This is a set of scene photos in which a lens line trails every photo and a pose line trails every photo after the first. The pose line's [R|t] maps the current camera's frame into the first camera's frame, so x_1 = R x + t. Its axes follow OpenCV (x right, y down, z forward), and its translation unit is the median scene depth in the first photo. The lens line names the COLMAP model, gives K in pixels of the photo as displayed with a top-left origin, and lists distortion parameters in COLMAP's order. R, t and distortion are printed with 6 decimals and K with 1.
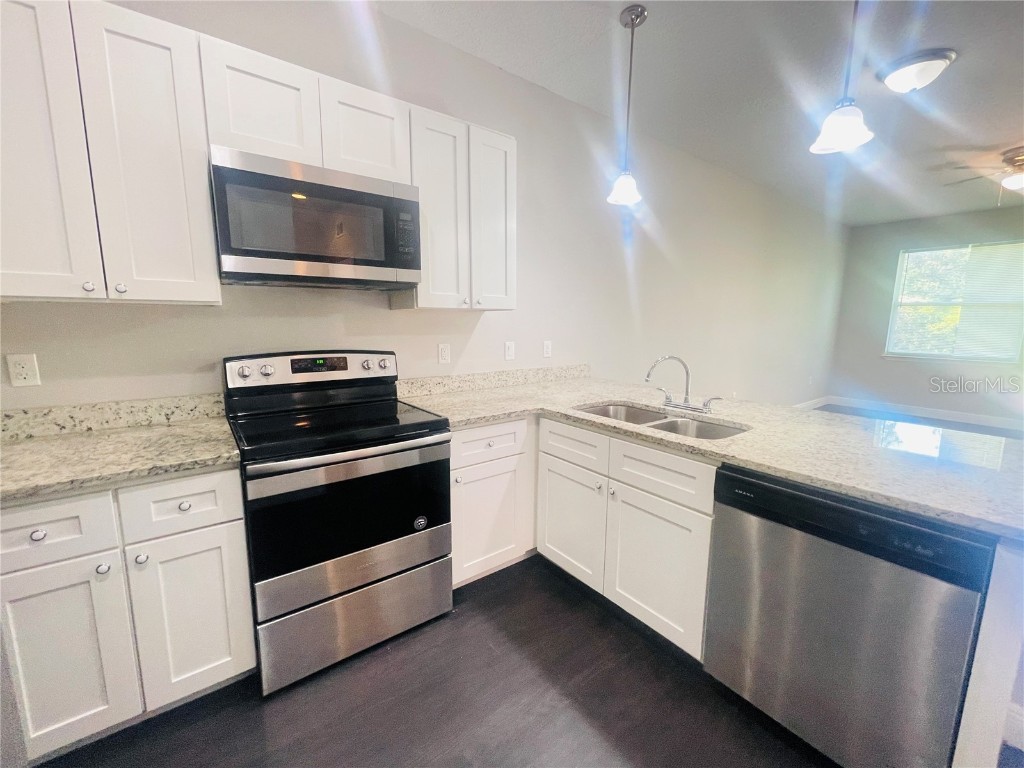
lens RADIAL K [[412.5, 0, 508.9], [0, 412.5, 381.8], [0, 0, 1]] dist [-0.001985, 0.000032]
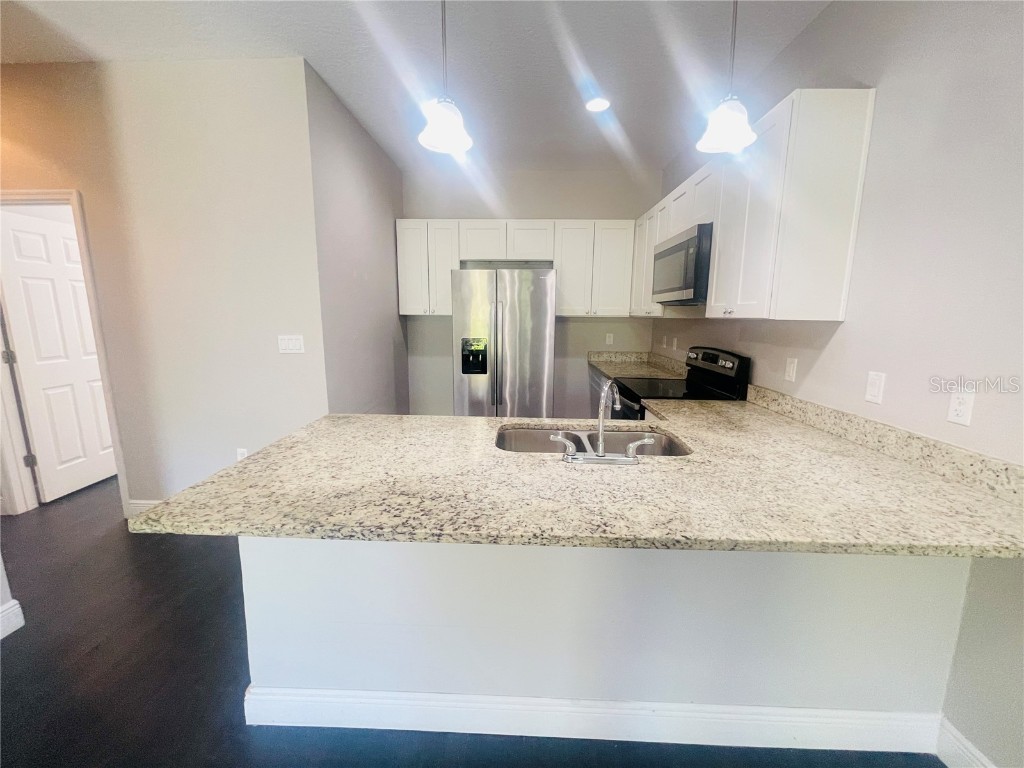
lens RADIAL K [[412.5, 0, 510.8], [0, 412.5, 385.9], [0, 0, 1]] dist [-0.001985, 0.000032]
pose [[-0.625646, 0.123758, -0.770228, 1.151039], [-0.125341, 0.958561, 0.255831, -0.239491], [0.769972, 0.256601, -0.584208, 1.395402]]
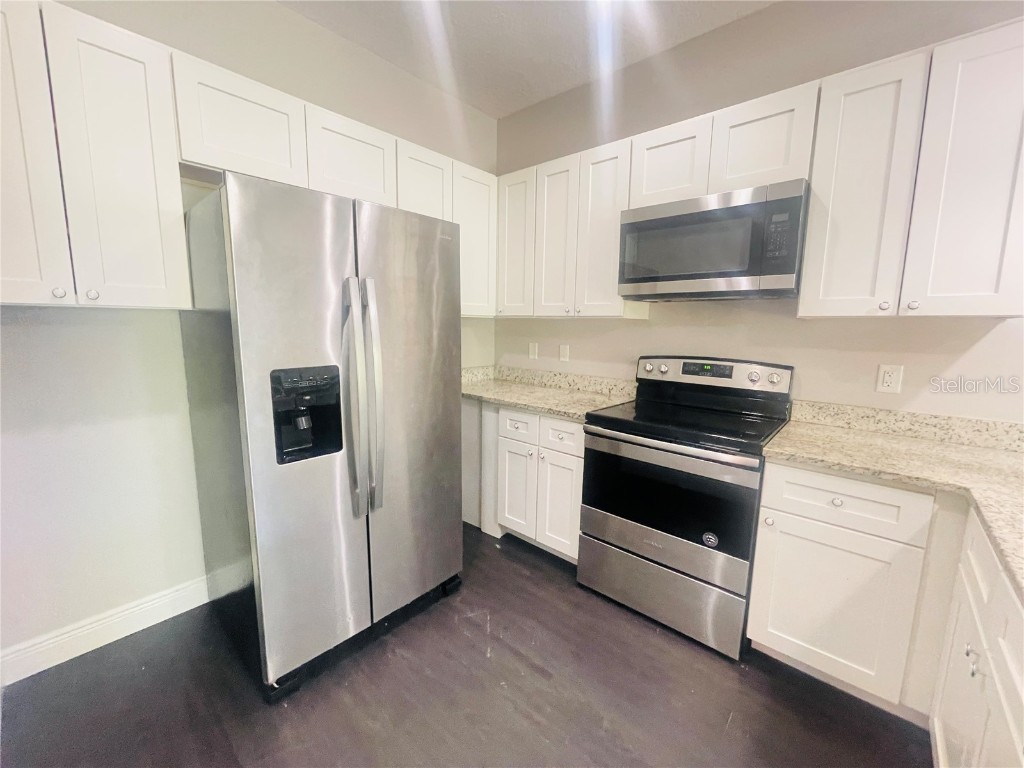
lens RADIAL K [[412.5, 0, 505.9], [0, 412.5, 382.1], [0, 0, 1]] dist [-0.001985, 0.000032]
pose [[0.192281, 0.135778, -0.971901, 0.543738], [-0.155820, 0.982042, 0.106367, -0.045842], [0.968890, 0.130990, 0.209985, 0.264160]]
